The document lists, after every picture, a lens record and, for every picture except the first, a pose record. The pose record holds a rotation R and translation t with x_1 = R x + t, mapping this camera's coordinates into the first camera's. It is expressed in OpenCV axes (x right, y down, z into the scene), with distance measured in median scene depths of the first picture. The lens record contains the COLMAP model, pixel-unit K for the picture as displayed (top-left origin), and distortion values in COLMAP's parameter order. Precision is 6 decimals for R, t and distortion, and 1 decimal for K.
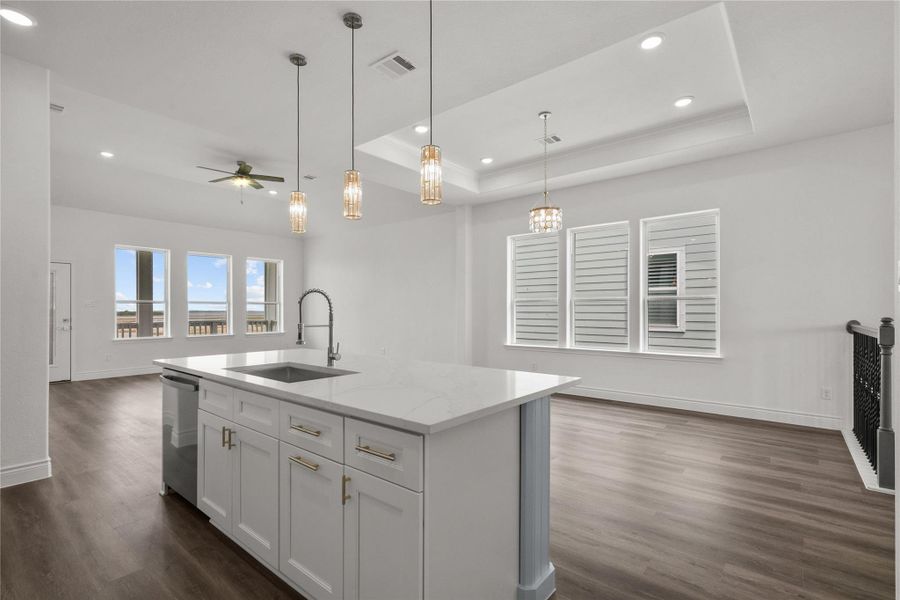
lens RADIAL K [[414.9, 0, 449.1], [0, 414.9, 305.6], [0, 0, 1]] dist [-0.001535, 0.000366]
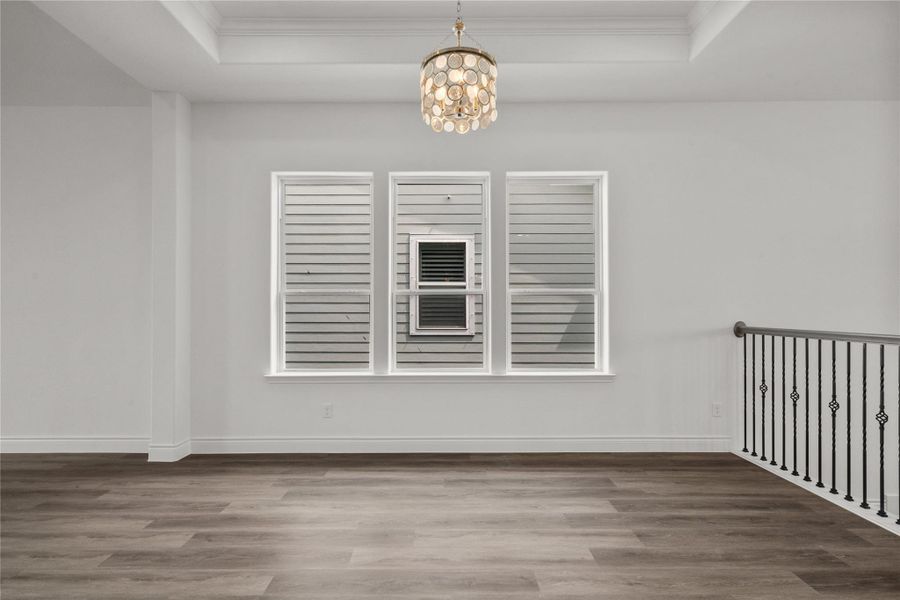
lens RADIAL K [[419.5, 0, 448.6], [0, 419.5, 303.6], [0, 0, 1]] dist [0.000837, 0.000185]
pose [[0.770731, 0.006764, 0.637124, -0.026076], [-0.004731, 0.999977, -0.004893, 0.003608], [-0.637143, 0.000757, 0.770745, 0.416691]]
